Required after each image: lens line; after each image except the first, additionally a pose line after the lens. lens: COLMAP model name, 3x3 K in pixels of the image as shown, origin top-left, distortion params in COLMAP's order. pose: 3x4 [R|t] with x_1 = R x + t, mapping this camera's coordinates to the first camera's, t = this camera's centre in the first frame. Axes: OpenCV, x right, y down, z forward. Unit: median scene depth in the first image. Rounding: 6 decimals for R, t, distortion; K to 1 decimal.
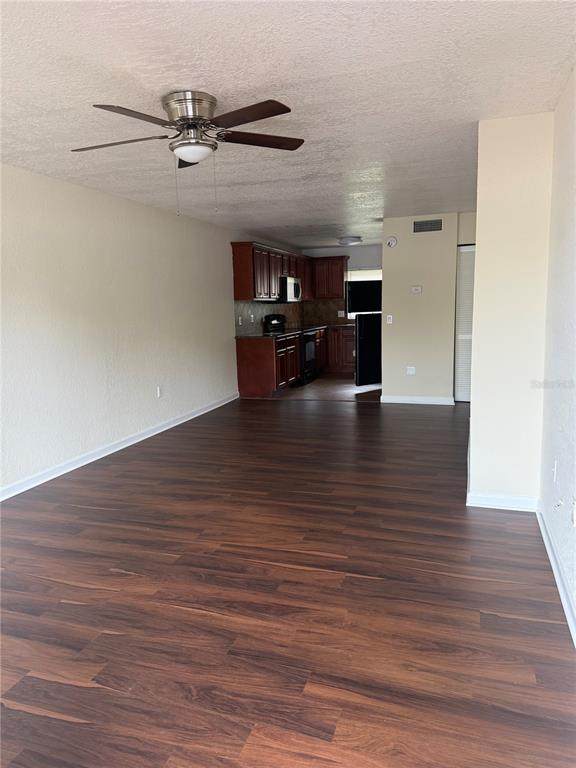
lens RADIAL K [[540.9, 0, 288.0], [0, 540.9, 384.0], [0, 0, 1]] dist [0.109188, -0.184401]
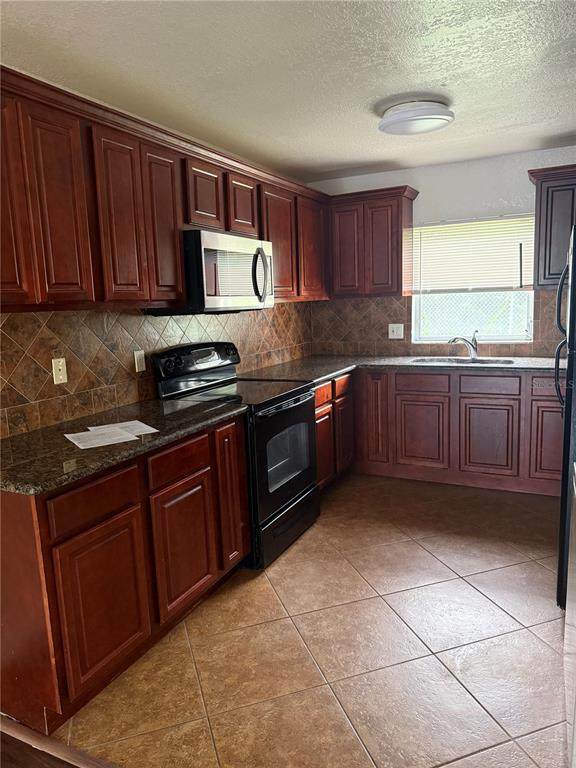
lens RADIAL K [[540.9, 0, 288.0], [0, 540.9, 384.0], [0, 0, 1]] dist [0.109188, -0.184401]
pose [[0.989914, 0.003652, -0.141620, 0.076368], [-0.001799, 0.999911, 0.013209, -0.095645], [0.141655, -0.012821, 0.989833, 0.584883]]
